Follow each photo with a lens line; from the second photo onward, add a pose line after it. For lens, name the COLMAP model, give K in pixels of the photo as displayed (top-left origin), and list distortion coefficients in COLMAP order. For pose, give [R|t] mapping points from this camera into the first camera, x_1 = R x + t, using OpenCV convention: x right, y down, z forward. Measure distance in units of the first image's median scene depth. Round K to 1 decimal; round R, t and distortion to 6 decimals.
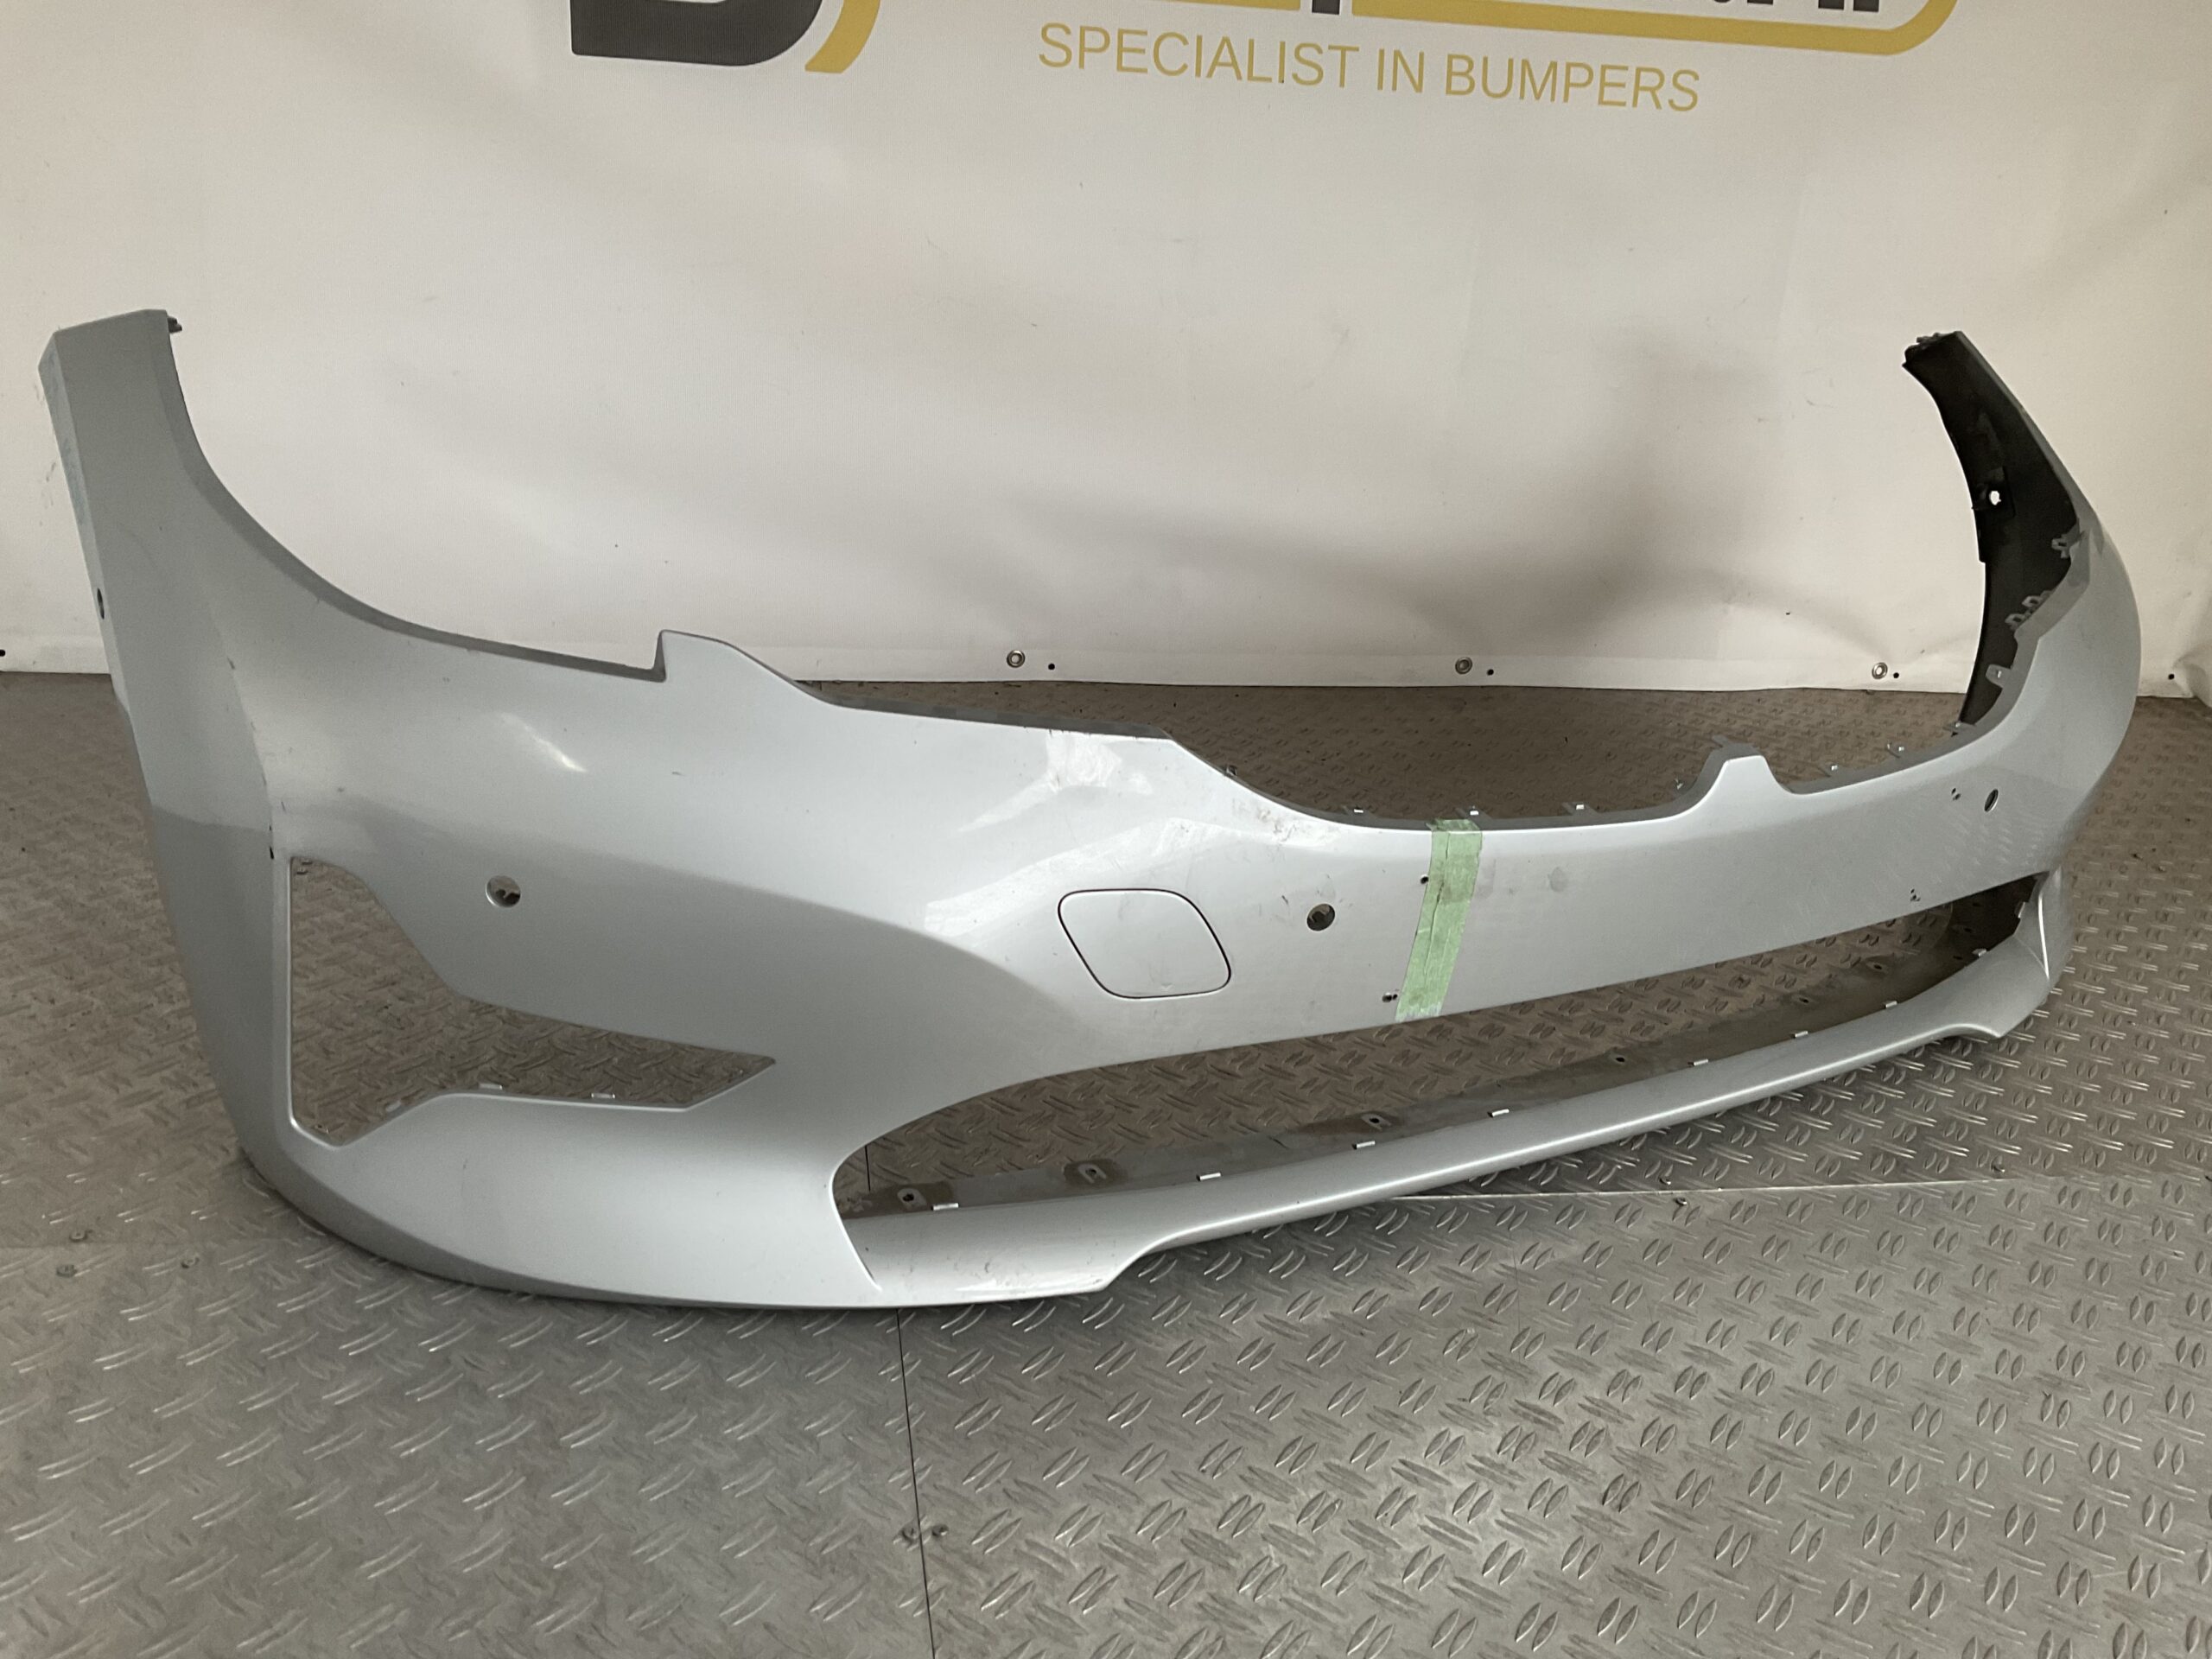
lens RADIAL K [[1802.1, 0, 1120.3], [0, 1802.1, 827.5], [0, 0, 1]] dist [0.056862, -0.101918]
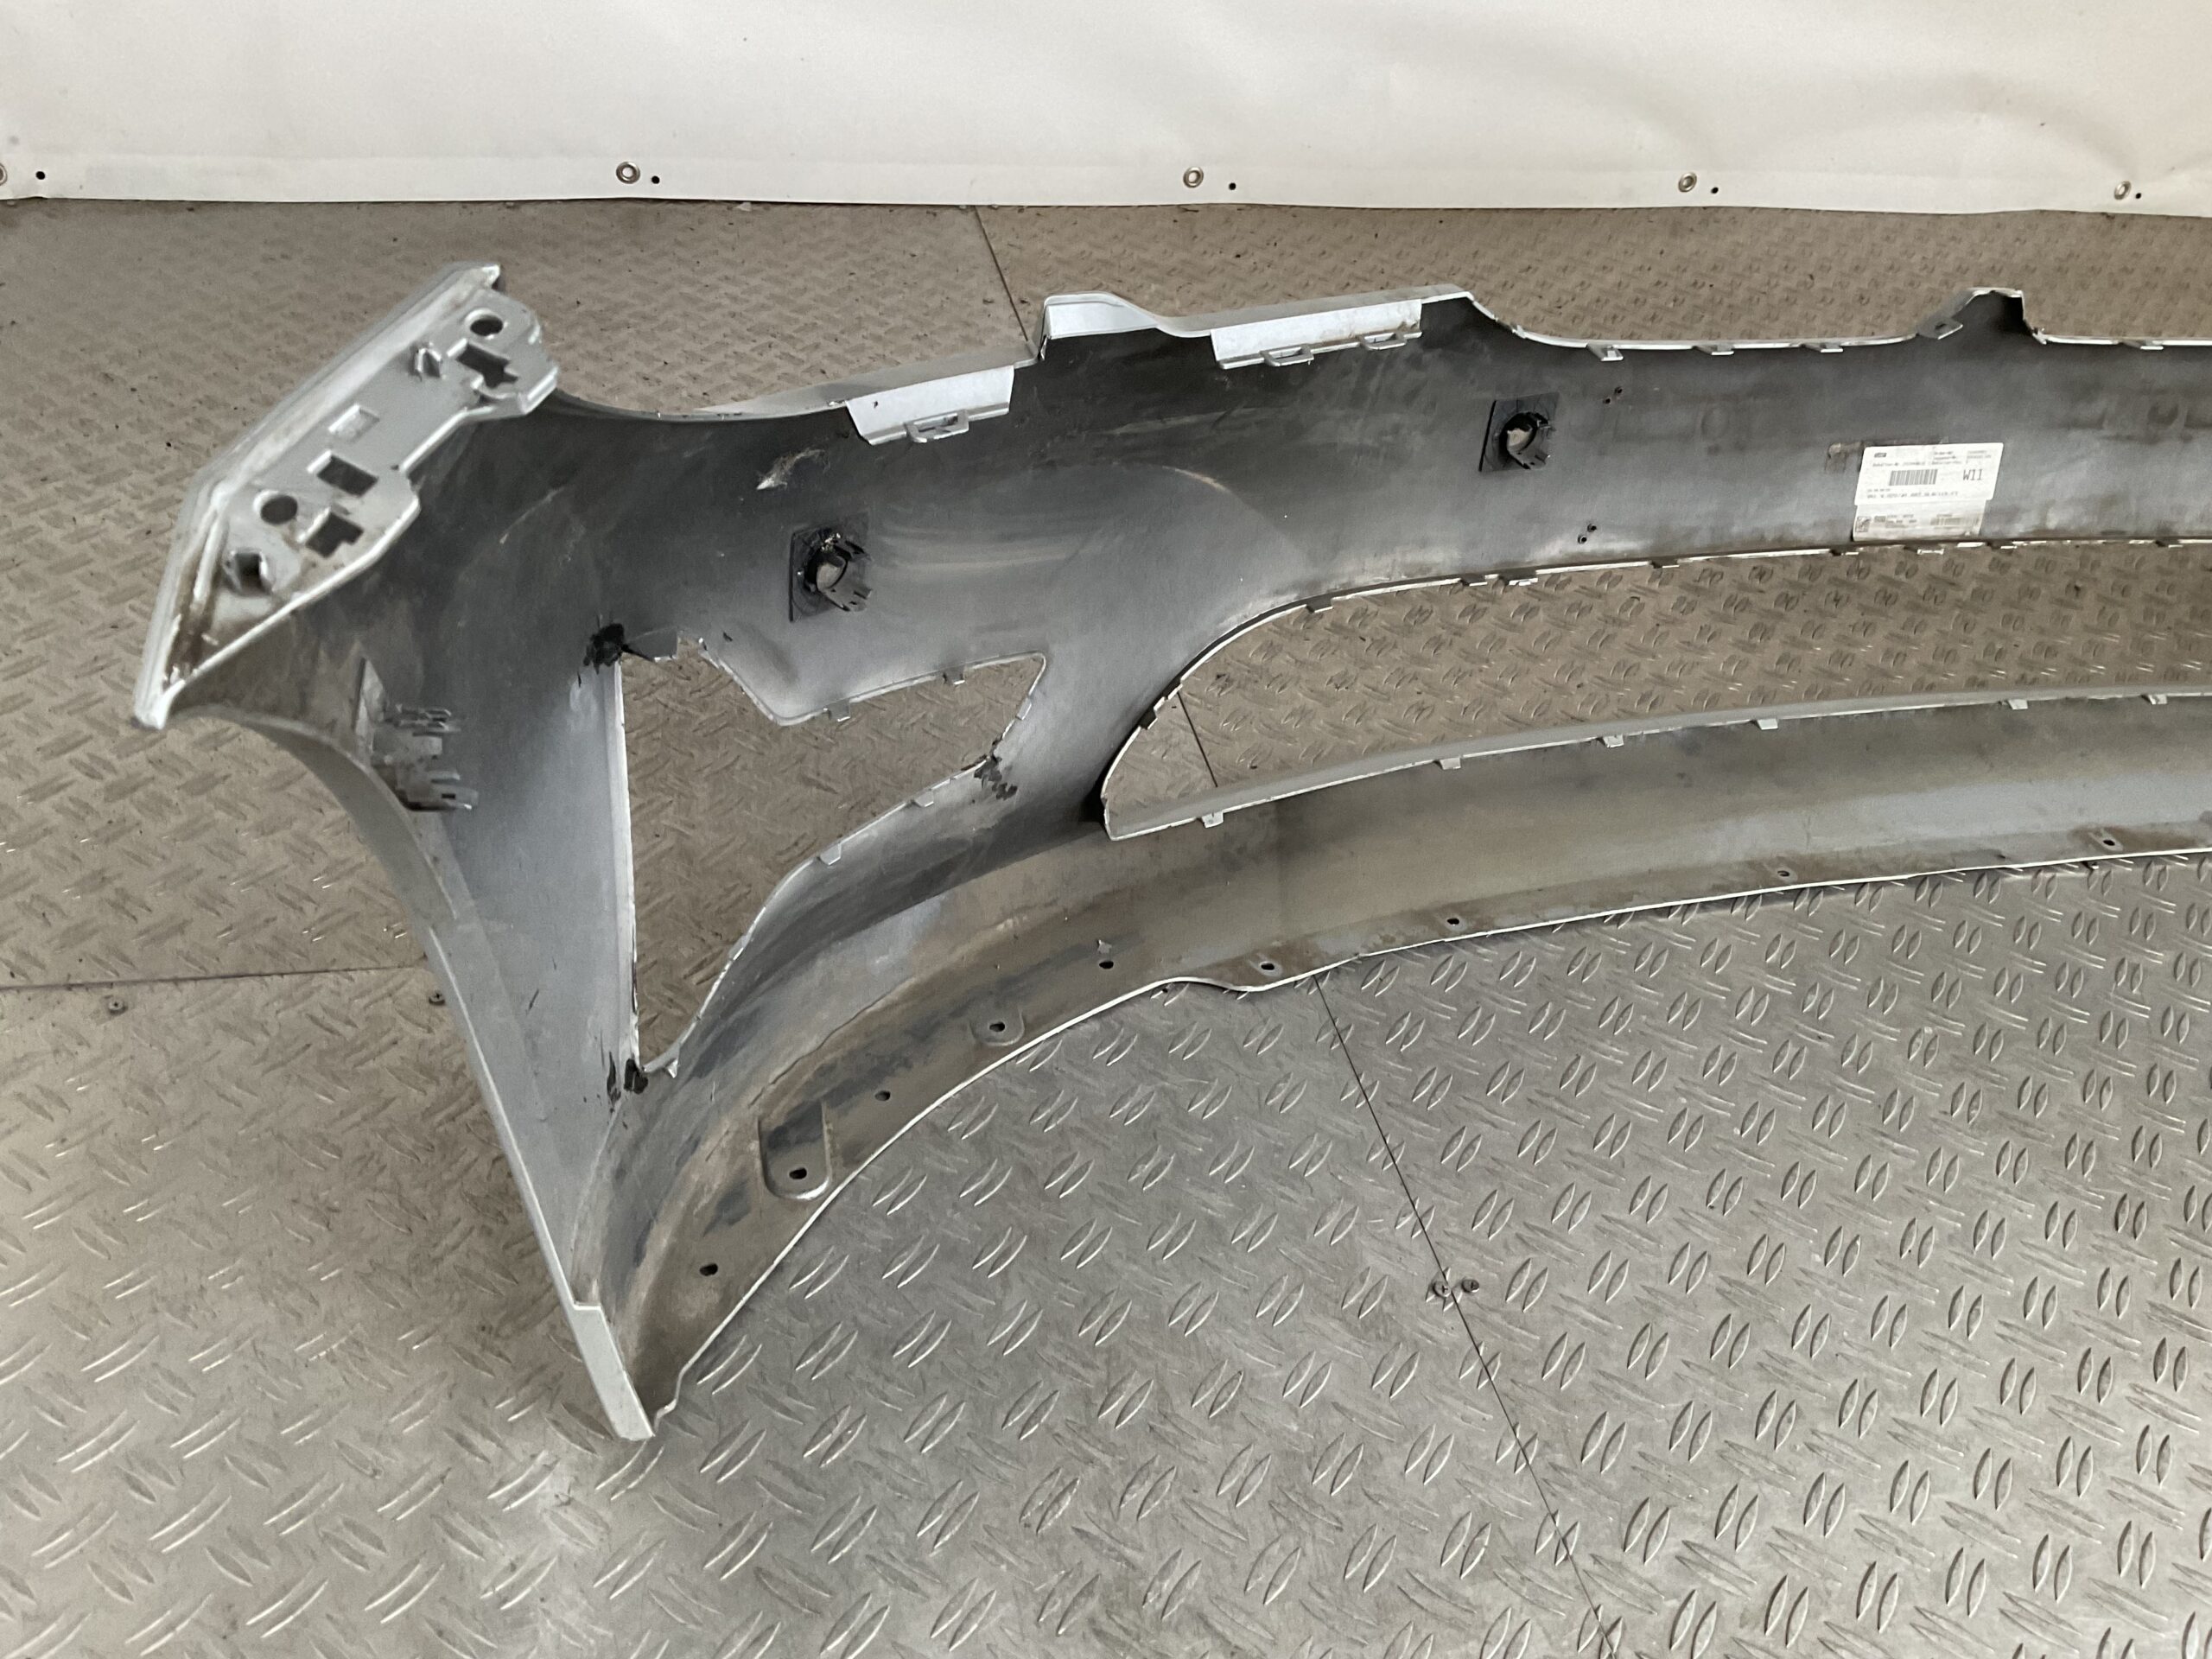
lens RADIAL K [[1802.1, 0, 1112.6], [0, 1802.1, 813.5], [0, 0, 1]] dist [0.056862, -0.101918]
pose [[0.999351, -0.006479, 0.035439, -0.141428], [-0.003948, 0.958075, 0.286491, -0.053693], [-0.035810, -0.286445, 0.957427, 0.074970]]
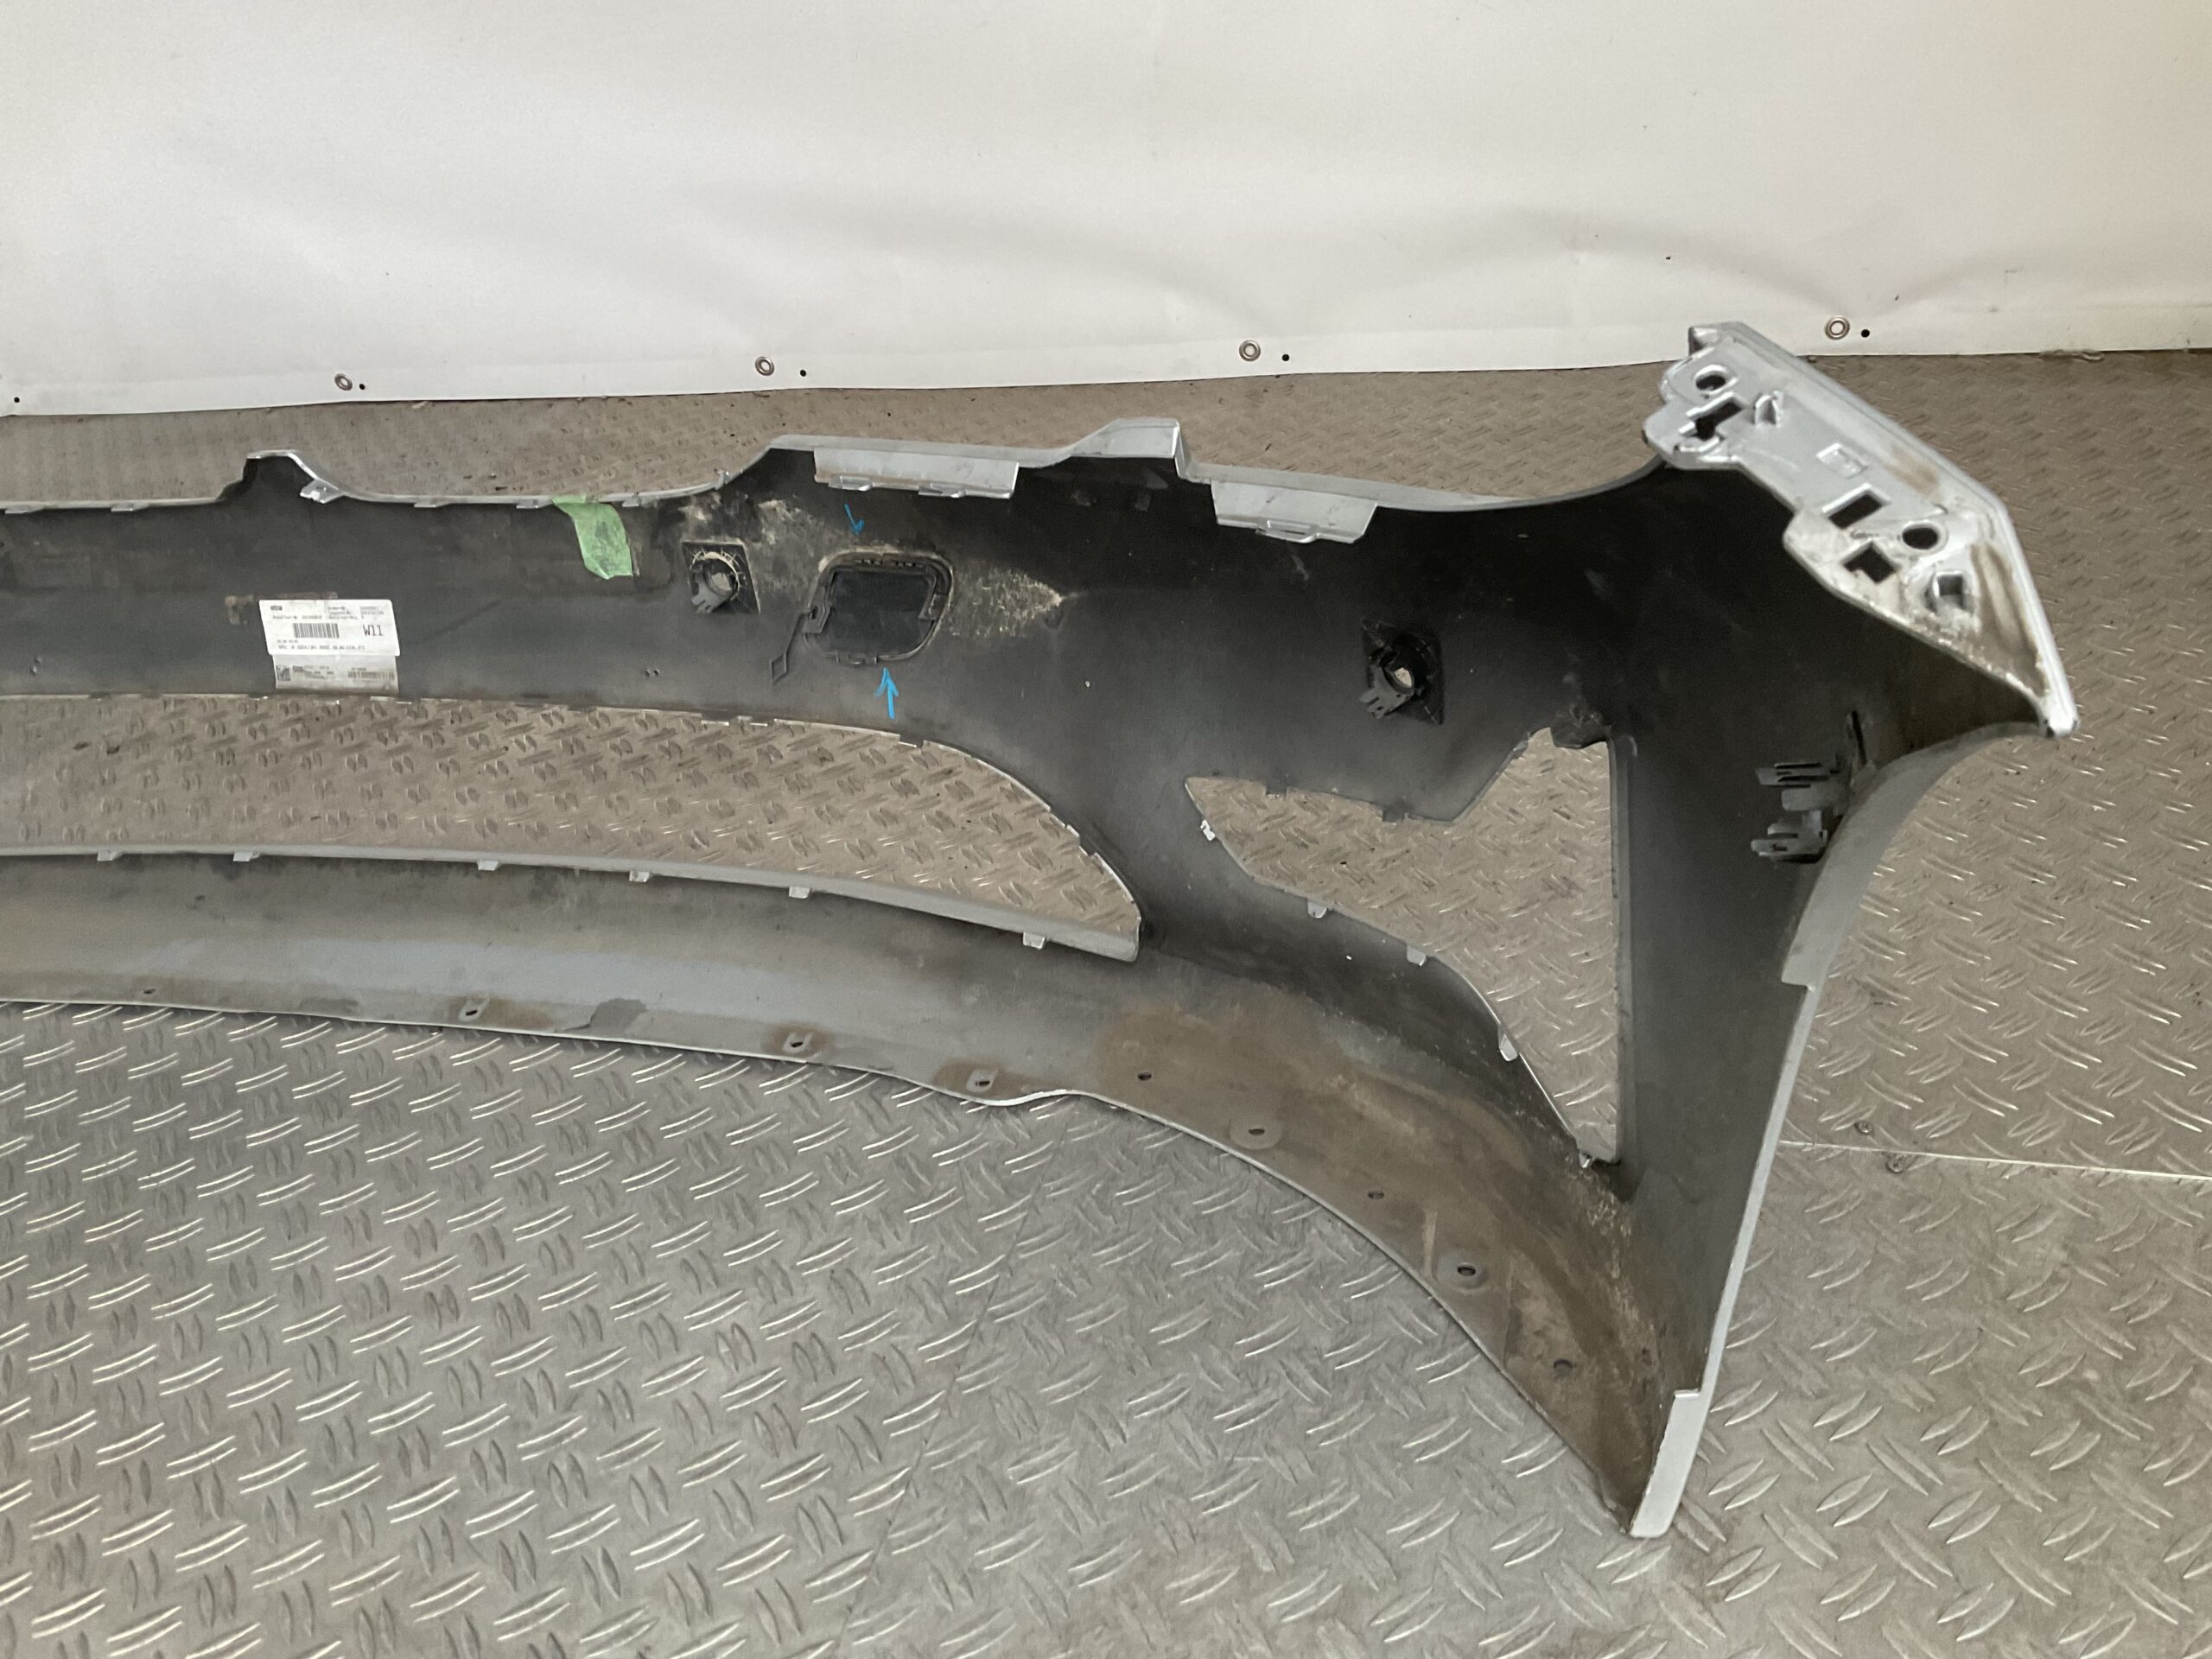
lens RADIAL K [[1802.1, 0, 1109.7], [0, 1802.1, 820.2], [0, 0, 1]] dist [0.056862, -0.101918]
pose [[0.867603, 0.085541, -0.489845, 0.636358], [0.010299, 0.981790, 0.189690, -0.041207], [0.497151, -0.169621, 0.850923, 0.255498]]
